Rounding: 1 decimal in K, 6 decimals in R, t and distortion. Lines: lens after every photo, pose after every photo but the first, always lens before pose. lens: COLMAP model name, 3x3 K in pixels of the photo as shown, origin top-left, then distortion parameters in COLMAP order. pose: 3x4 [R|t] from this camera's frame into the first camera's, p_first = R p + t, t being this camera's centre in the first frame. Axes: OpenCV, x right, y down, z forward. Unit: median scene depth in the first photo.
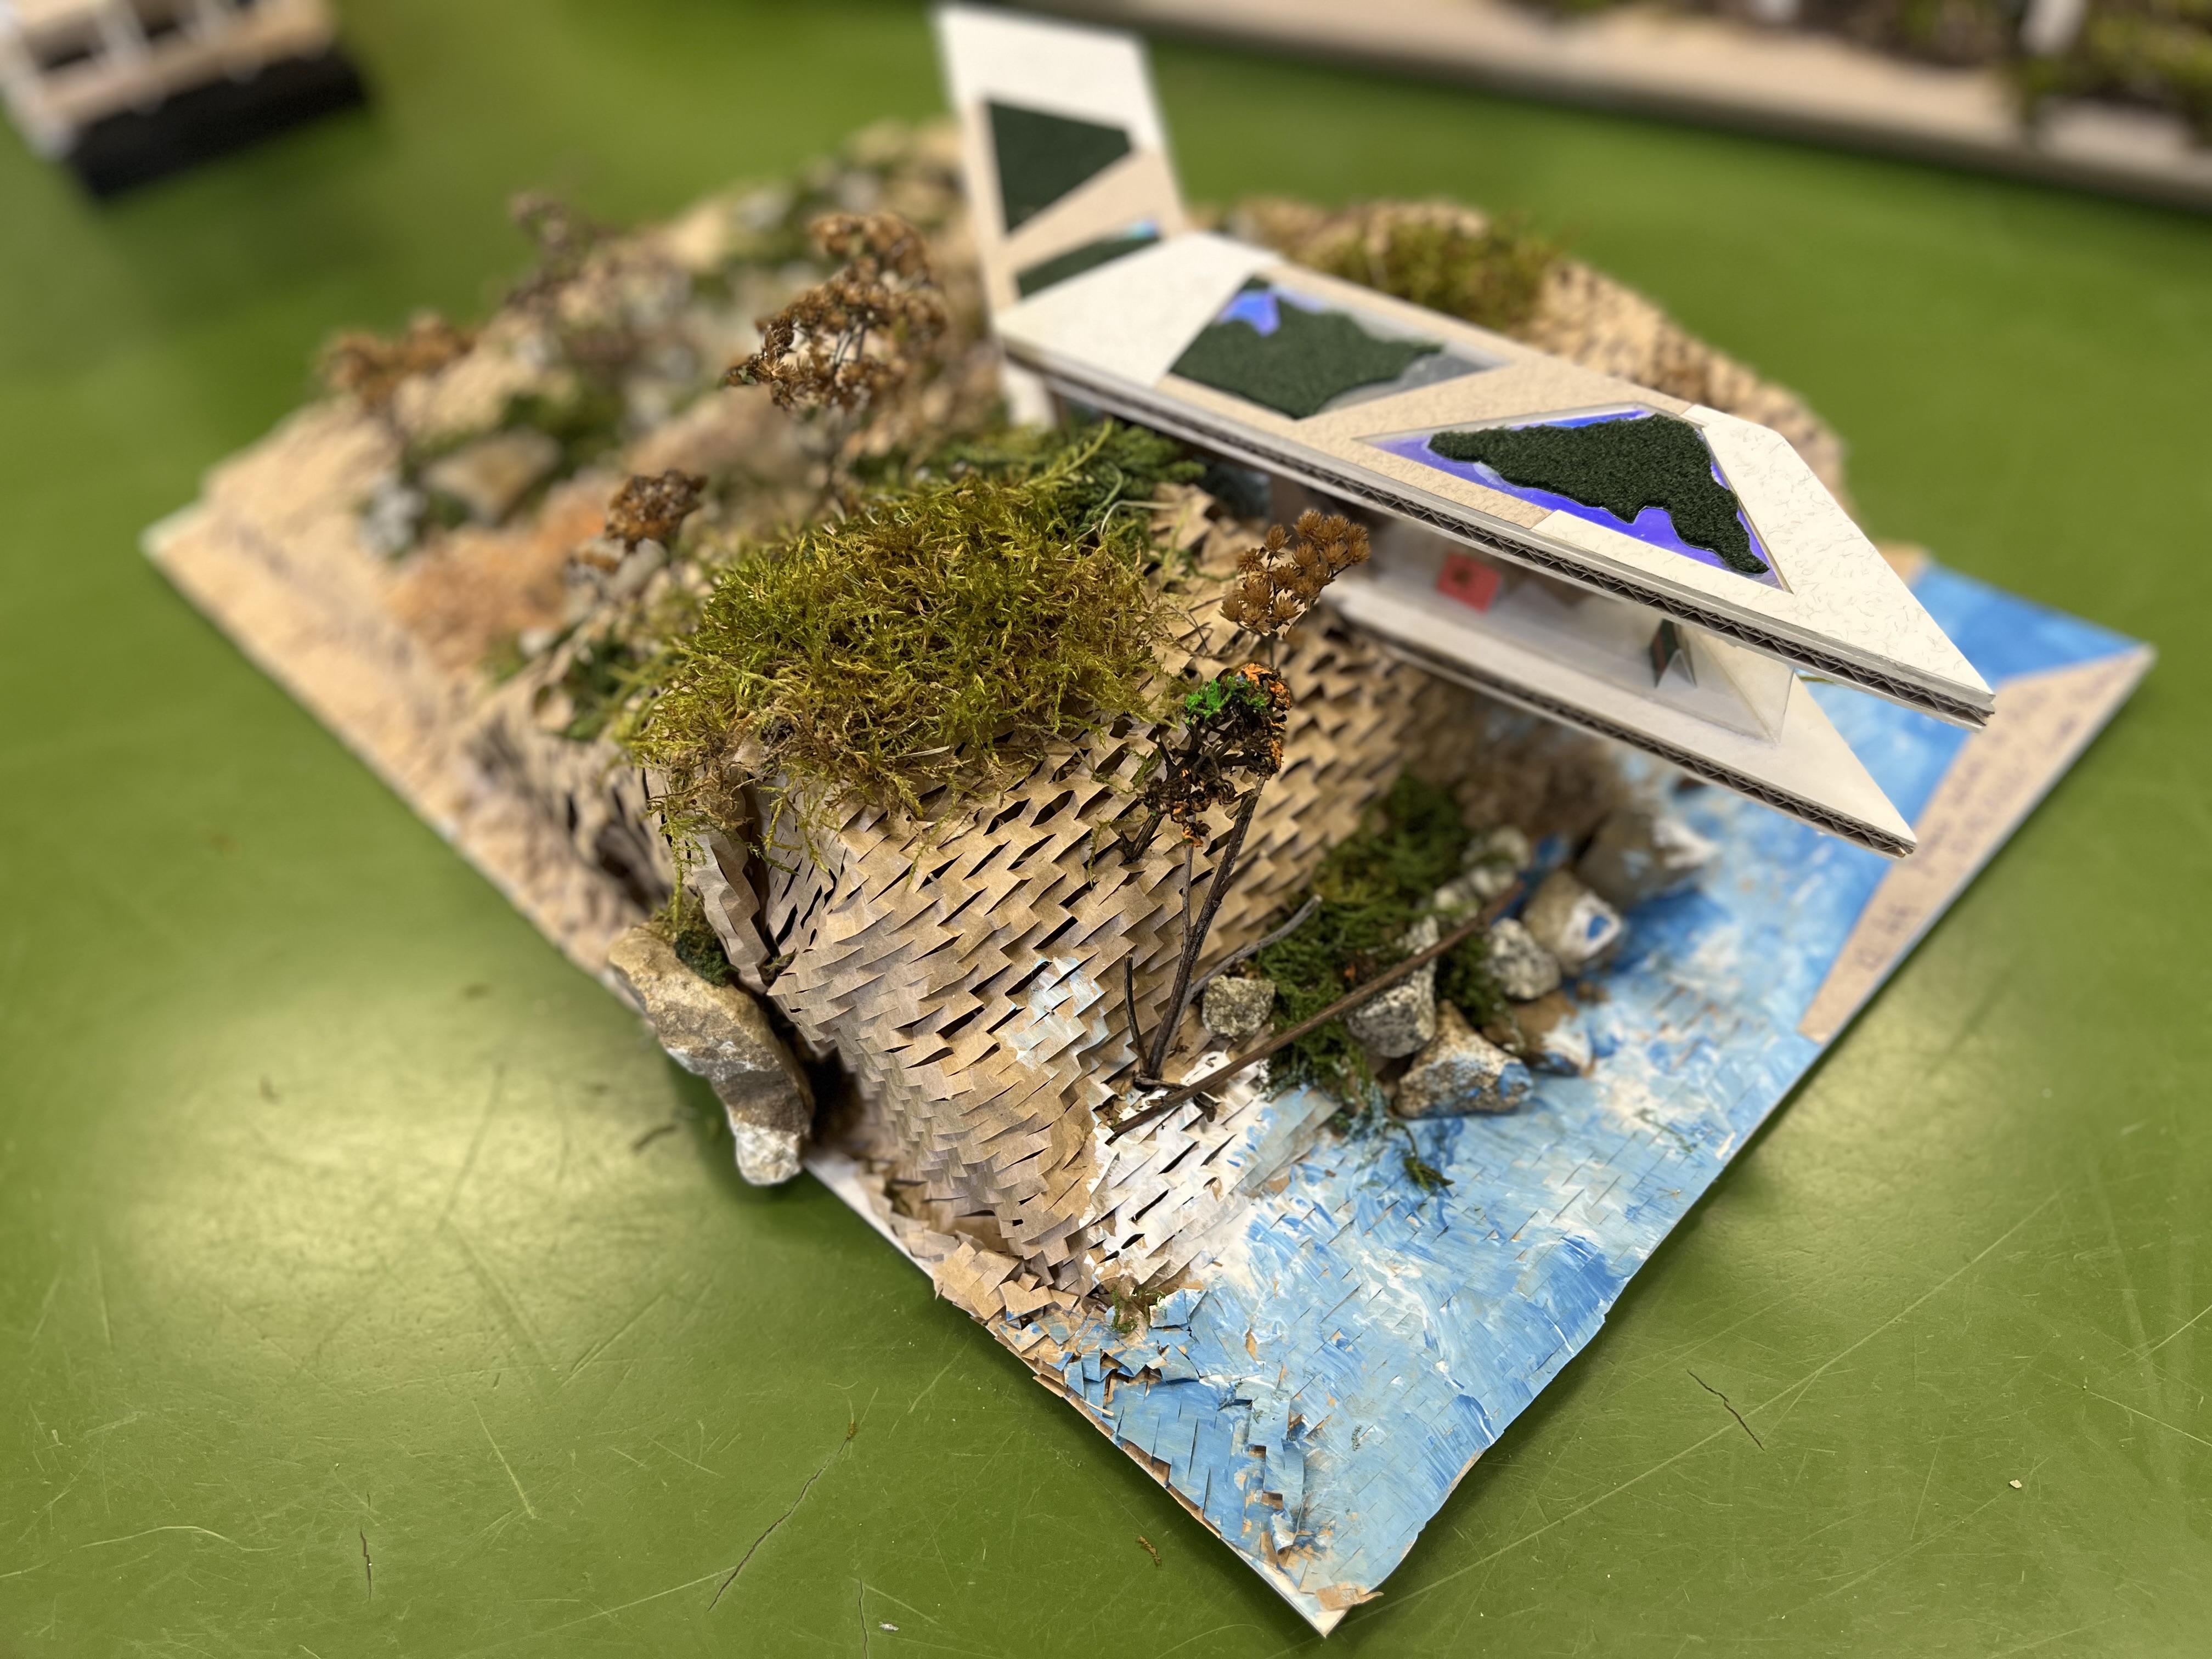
lens RADIAL K [[1749.2, 0, 1061.7], [0, 1749.2, 831.9], [0, 0, 1]] dist [0.005005, 0.001556]
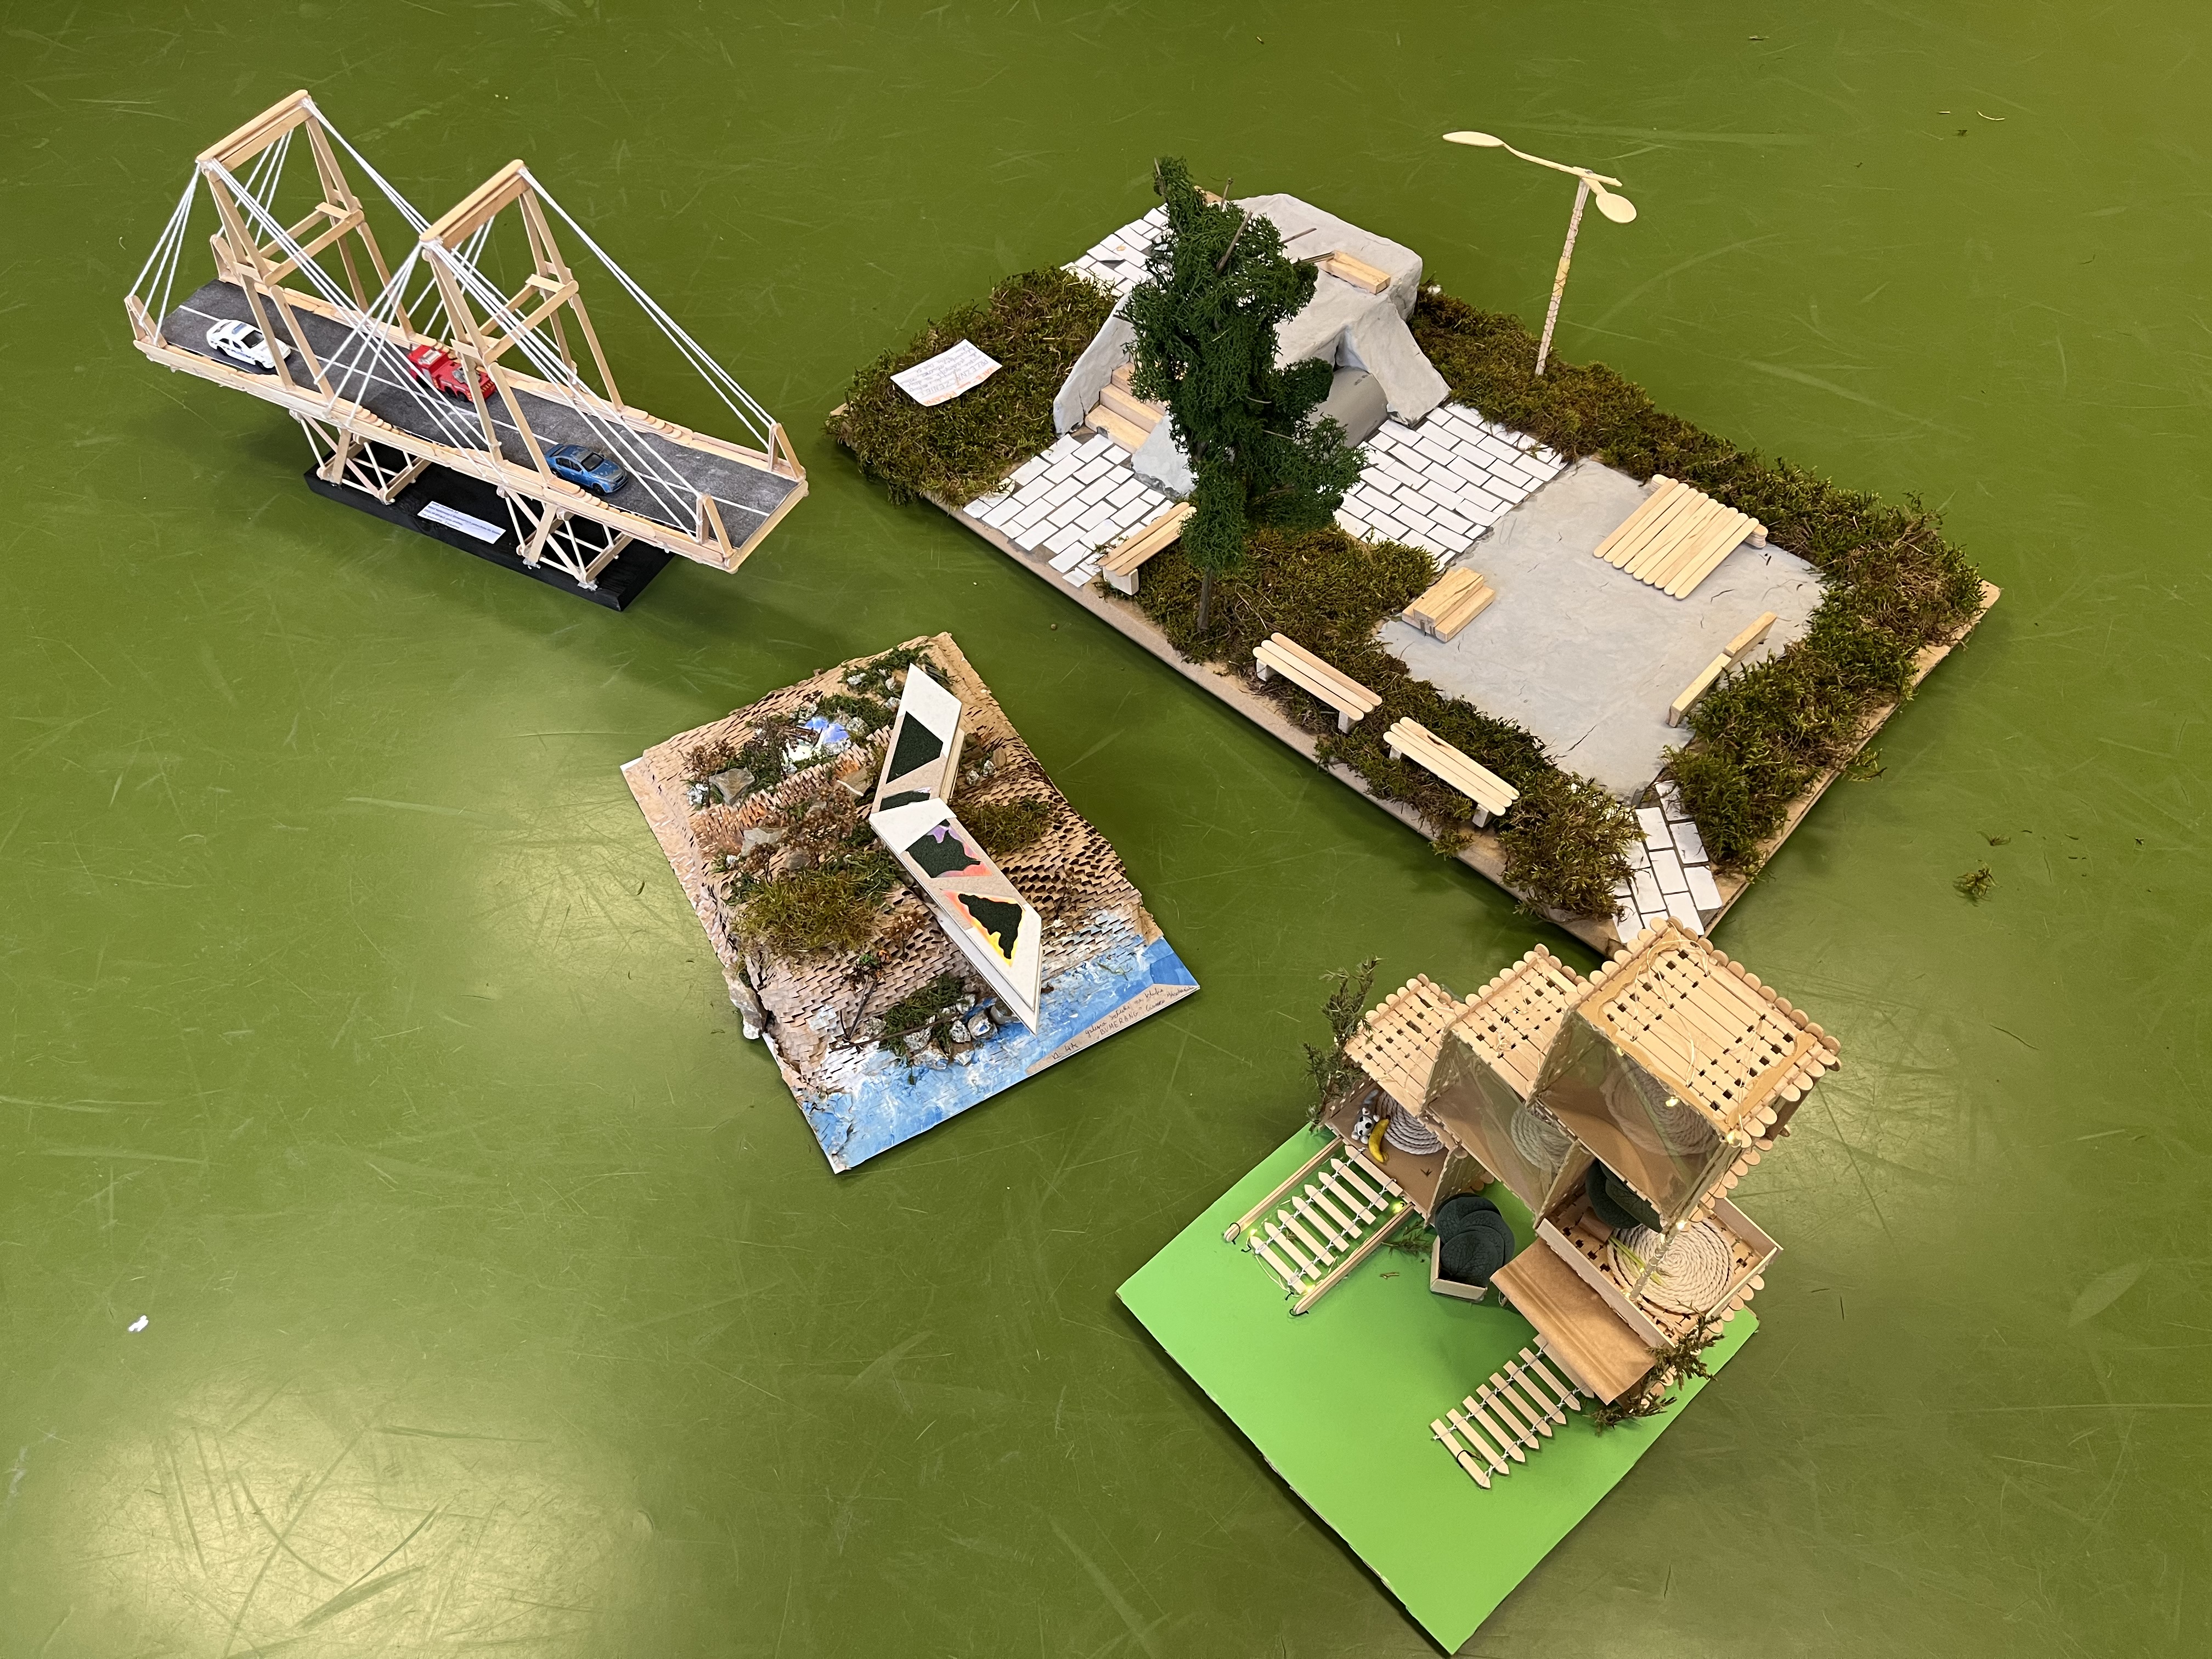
lens RADIAL K [[1685.7, 0, 1083.0], [0, 1685.7, 846.1], [0, 0, 1]] dist [0.036759, -0.009950]
pose [[0.963610, 0.243182, -0.110991, 0.848865], [-0.229412, 0.965452, 0.123587, -0.836405], [0.137210, -0.093627, 0.986107, -2.519241]]
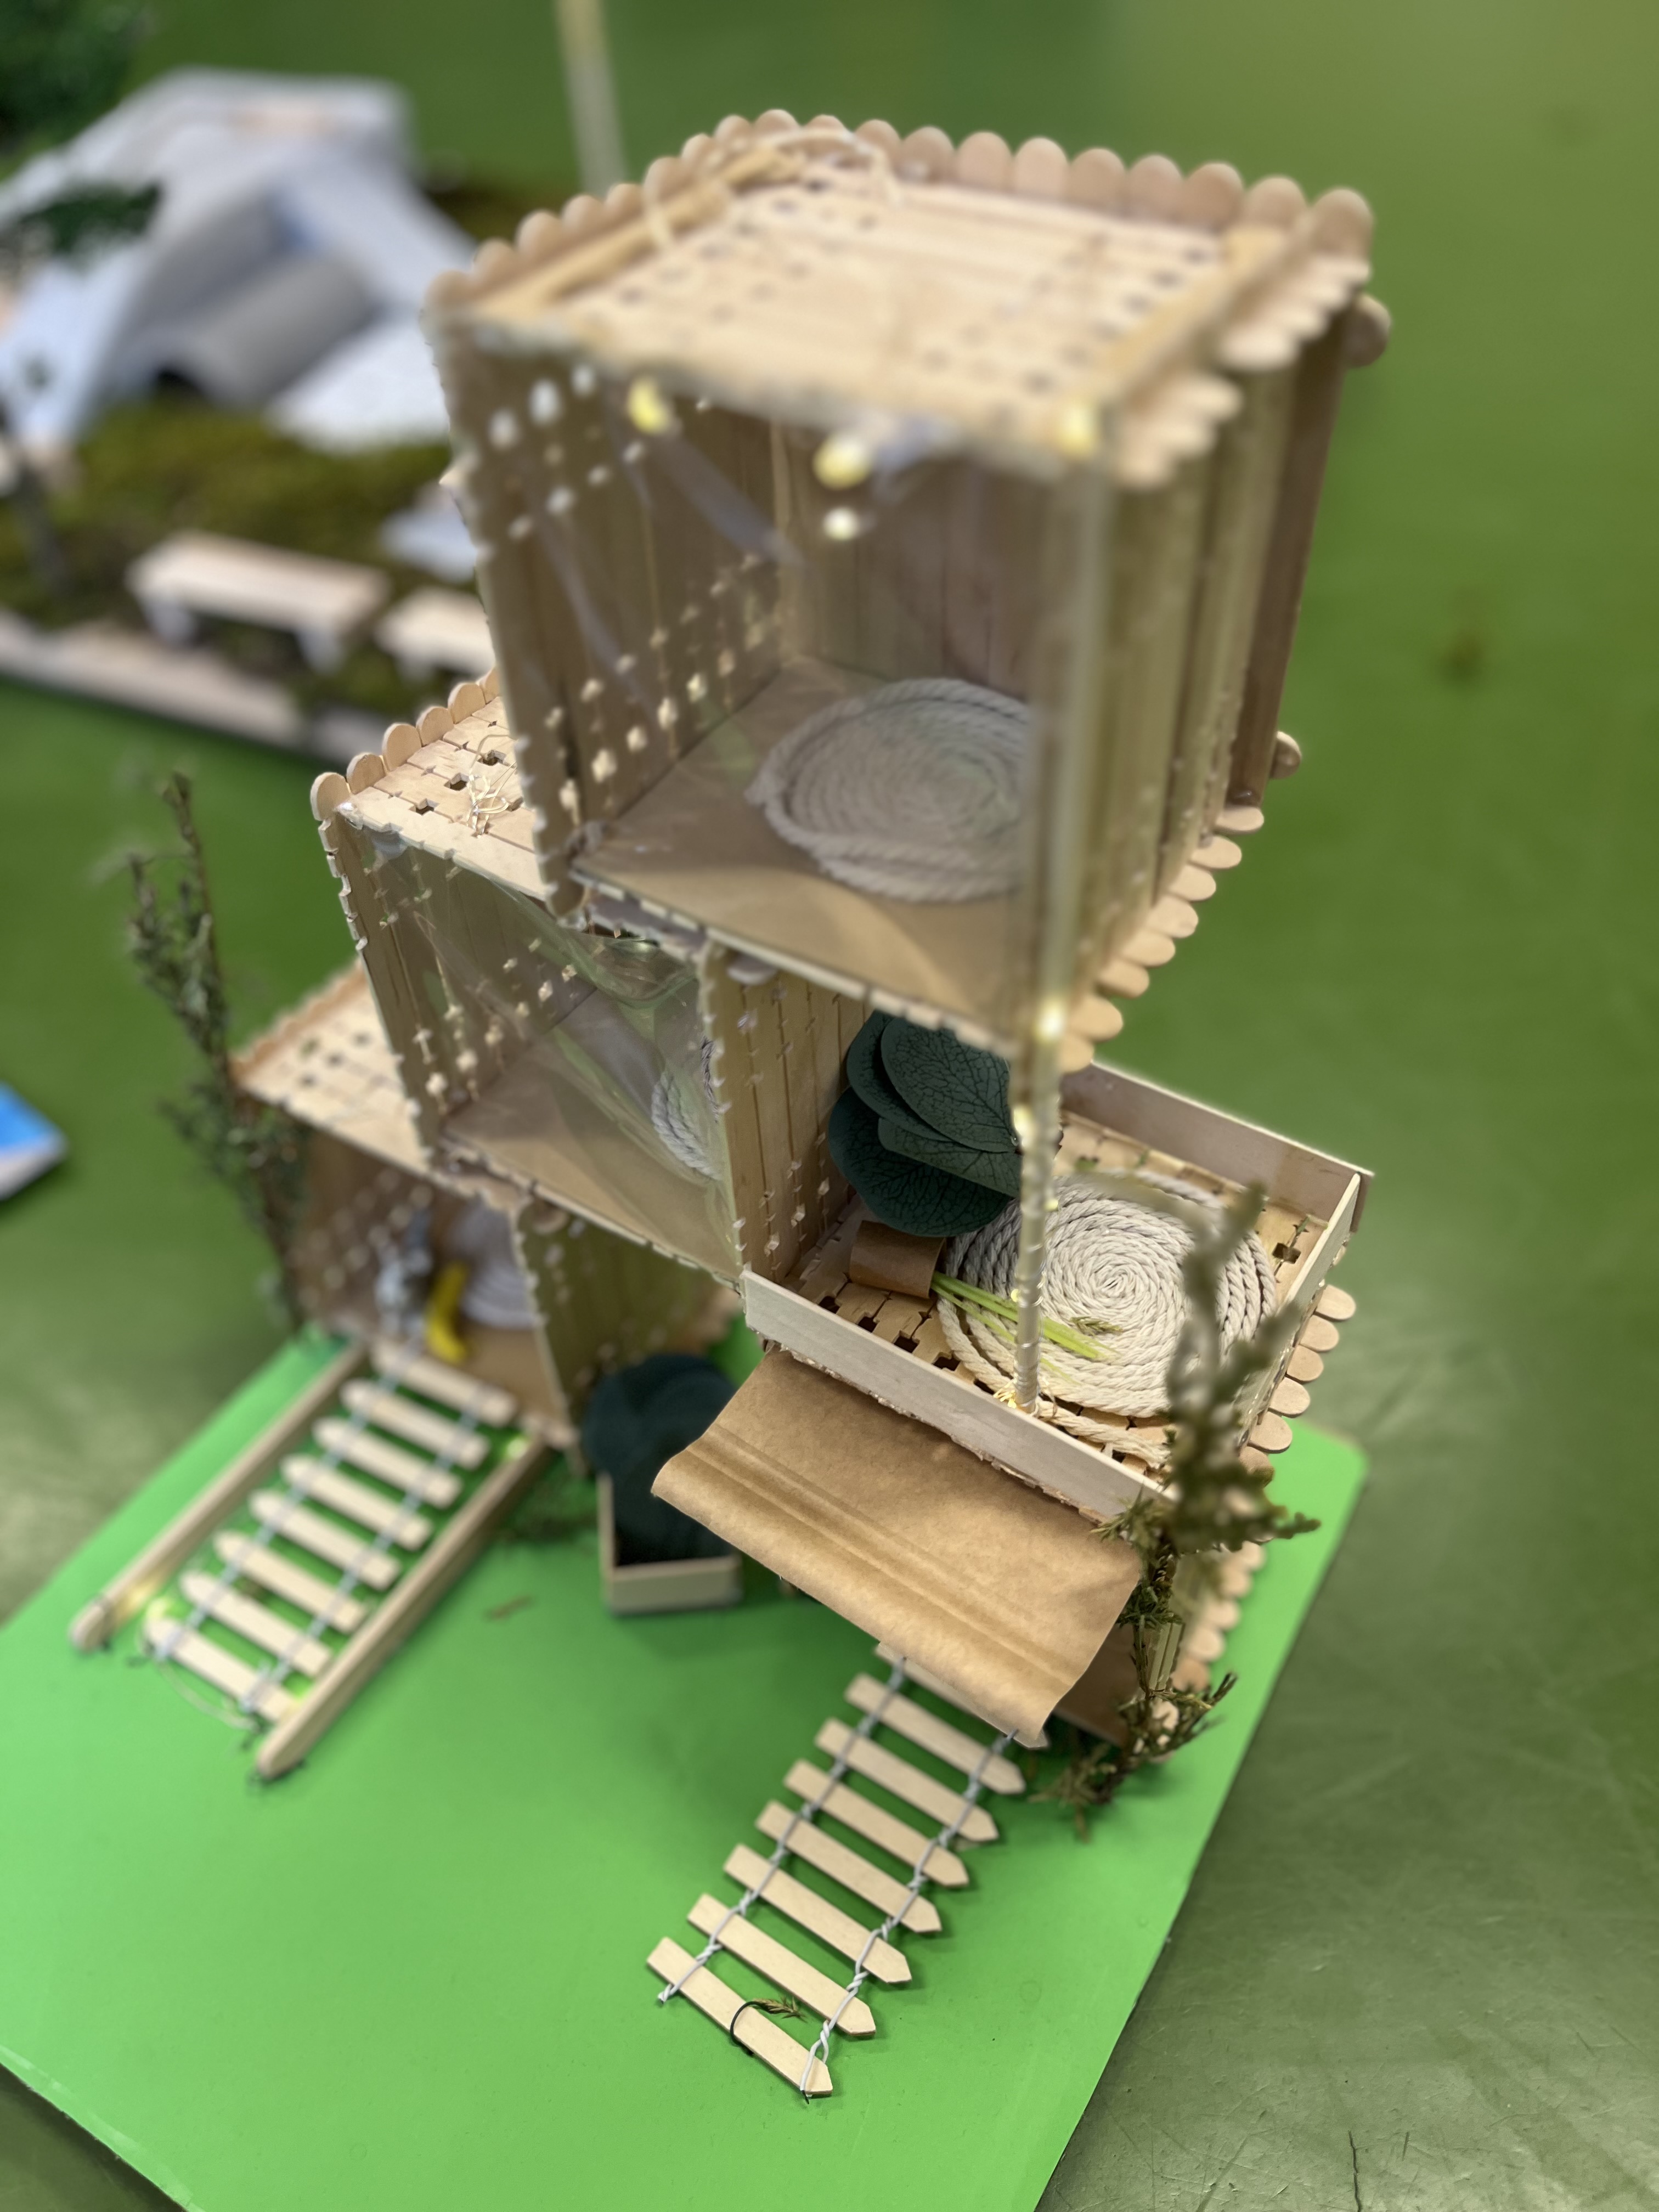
lens RADIAL K [[1702.6, 0, 831.3], [0, 1702.6, 1139.3], [0, 0, 1]] dist [0.037685, -0.005824]
pose [[0.998843, -0.019935, 0.043755, 1.474002], [0.020839, 0.999576, -0.020317, -0.075377], [-0.043331, 0.021205, 0.998836, -0.574260]]
